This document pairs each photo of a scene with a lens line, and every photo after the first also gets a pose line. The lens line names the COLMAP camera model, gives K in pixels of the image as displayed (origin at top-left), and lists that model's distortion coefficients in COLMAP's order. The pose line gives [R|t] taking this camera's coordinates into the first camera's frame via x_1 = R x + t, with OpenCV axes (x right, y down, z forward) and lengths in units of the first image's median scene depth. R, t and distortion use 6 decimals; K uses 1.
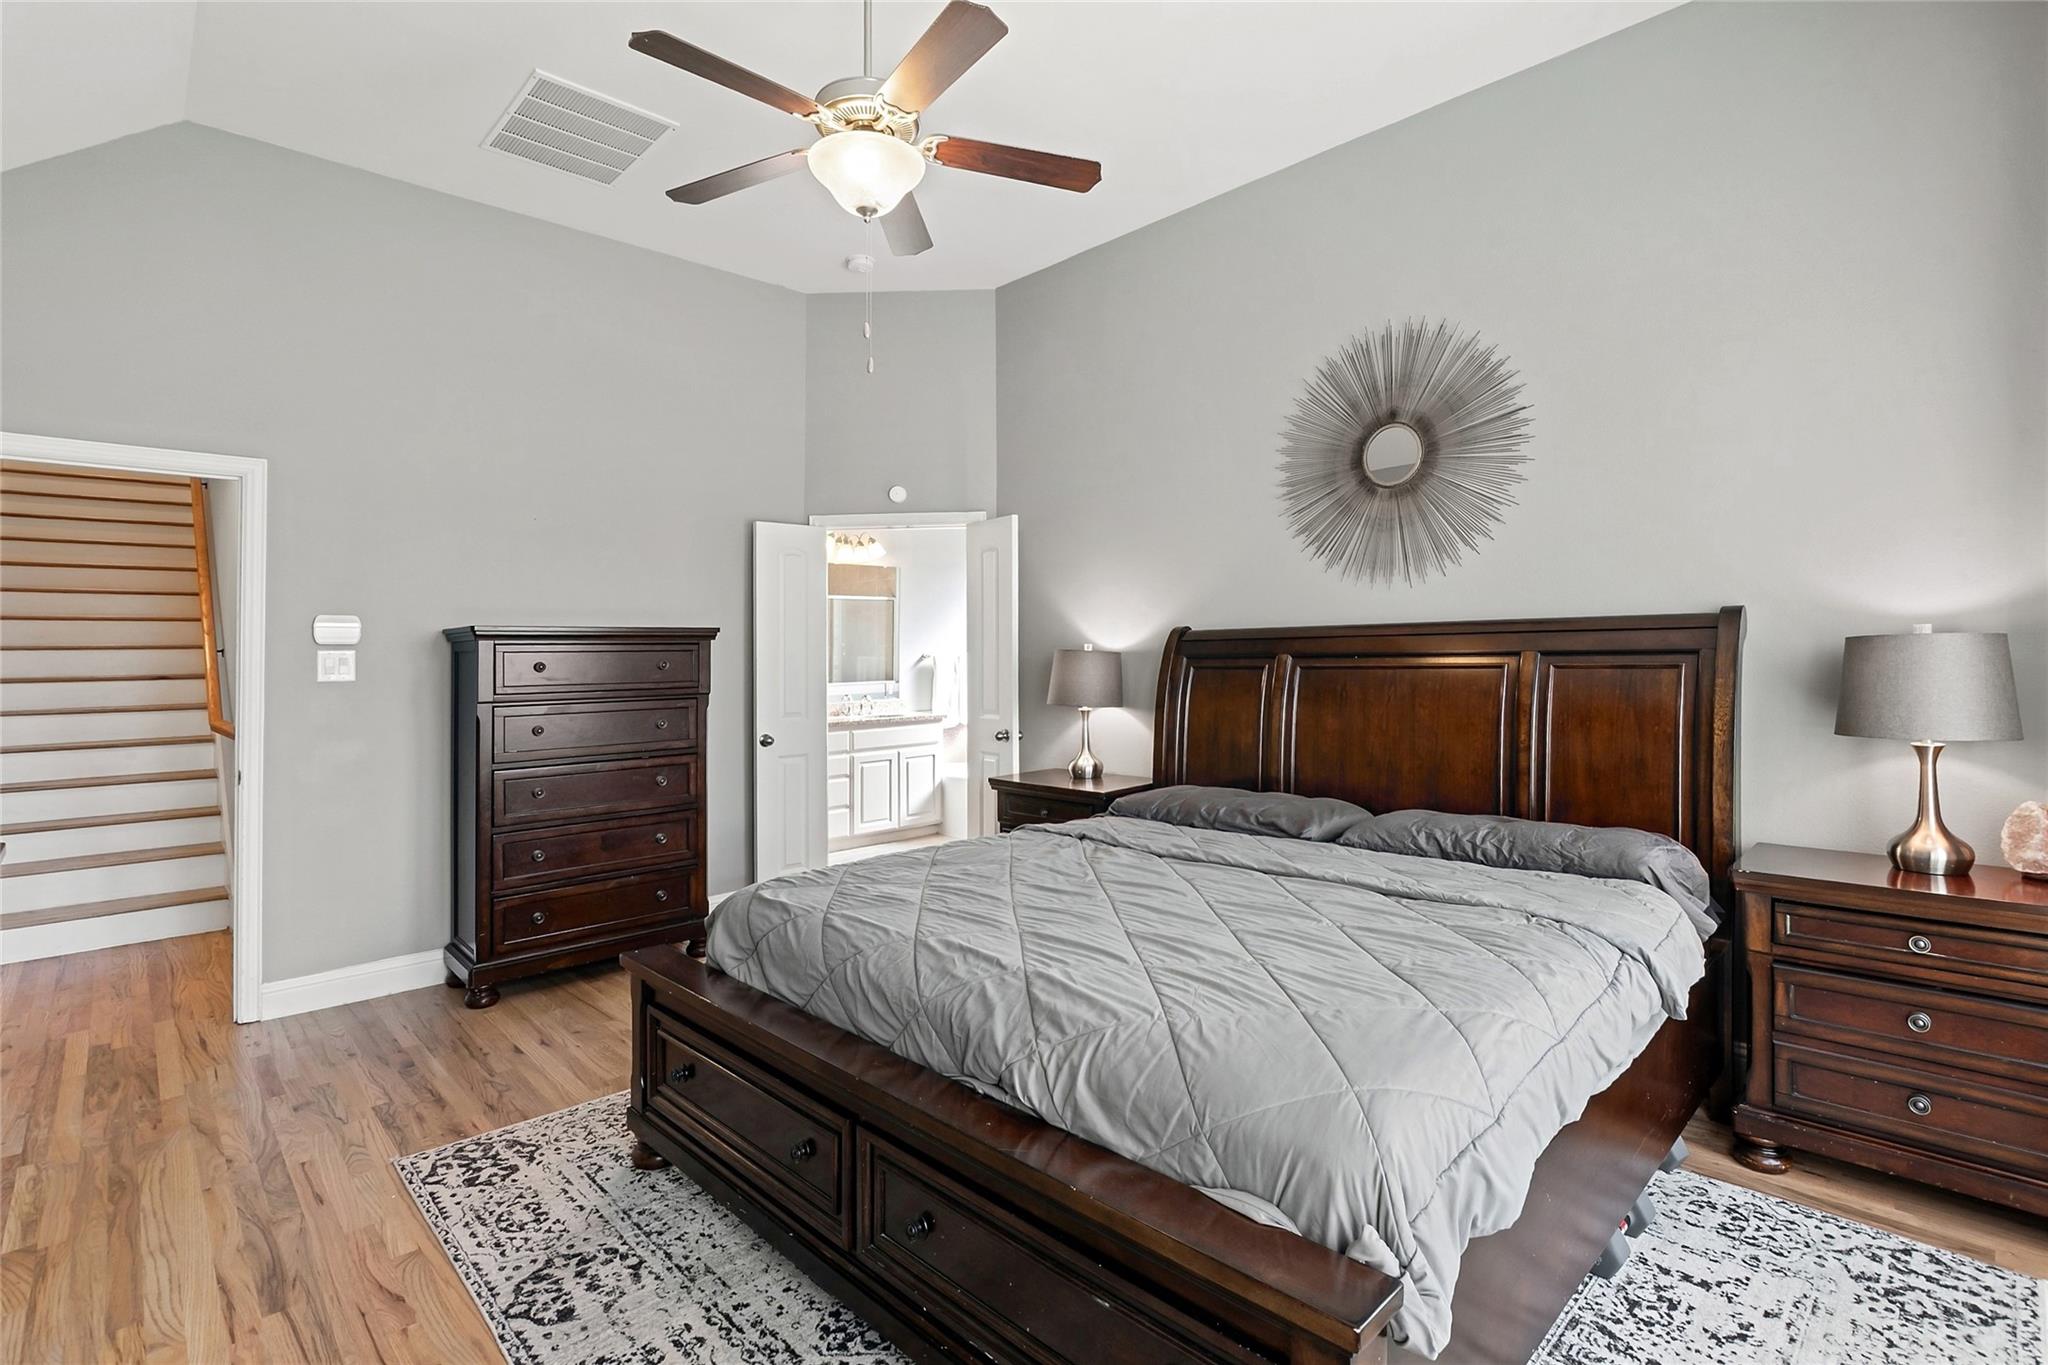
lens RADIAL K [[964.6, 0, 1028.0], [0, 964.6, 634.5], [0, 0, 1]] dist [-0.002395, -0.000442]
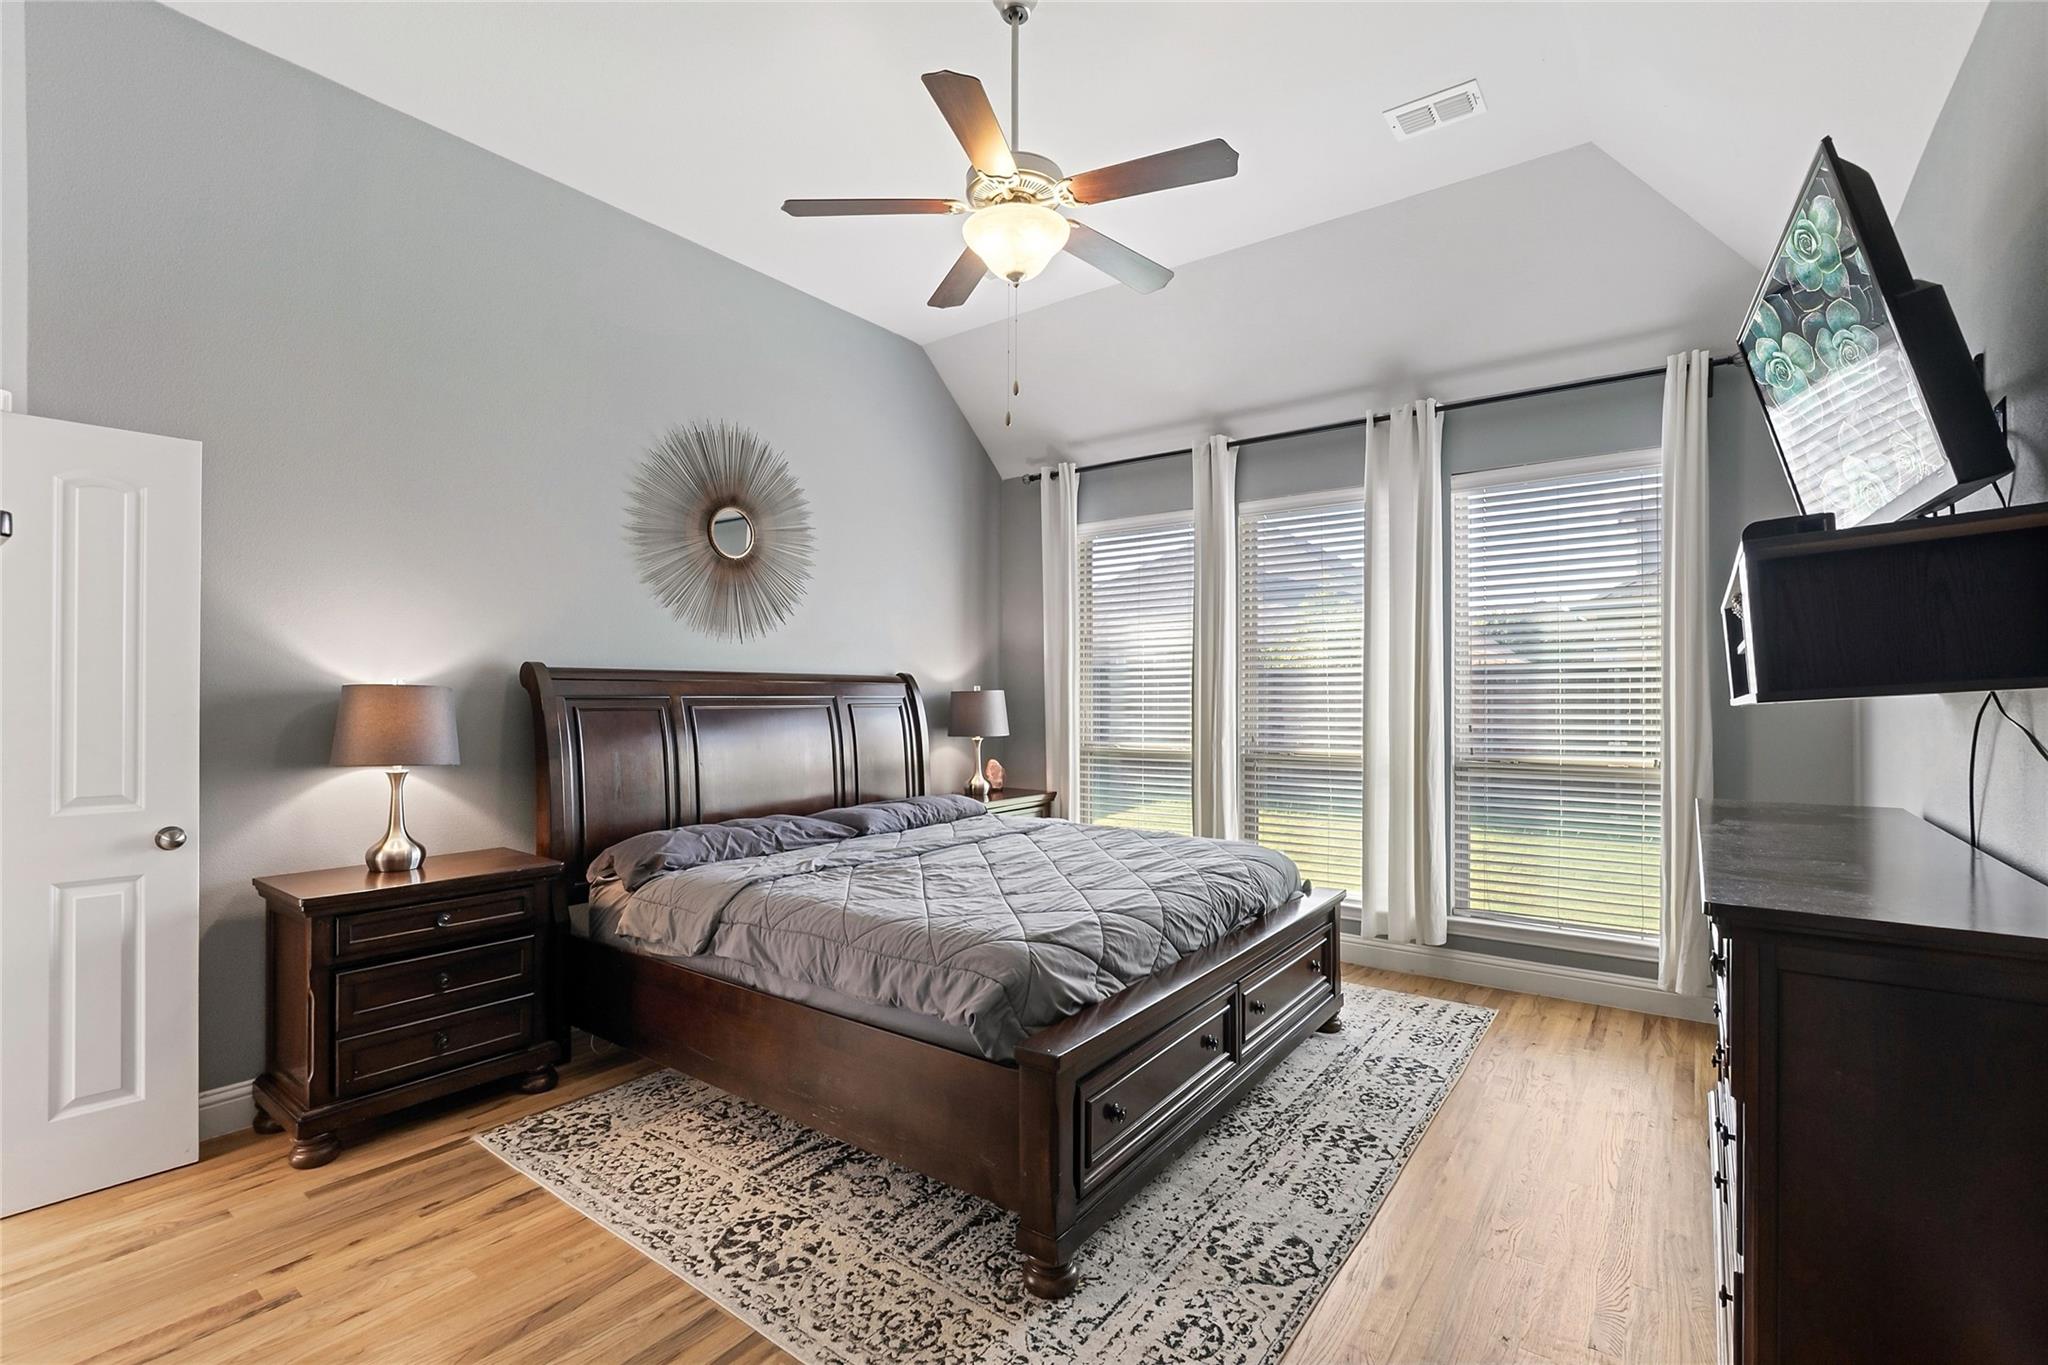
lens RADIAL K [[919.4, 0, 1028.7], [0, 919.4, 695.1], [0, 0, 1]] dist [-0.002714, 0.000369]
pose [[-0.168880, 0.006359, 0.985616, -1.257410], [-0.025474, 0.999617, -0.010814, 0.033515], [-0.985307, -0.026934, -0.168653, 1.238582]]
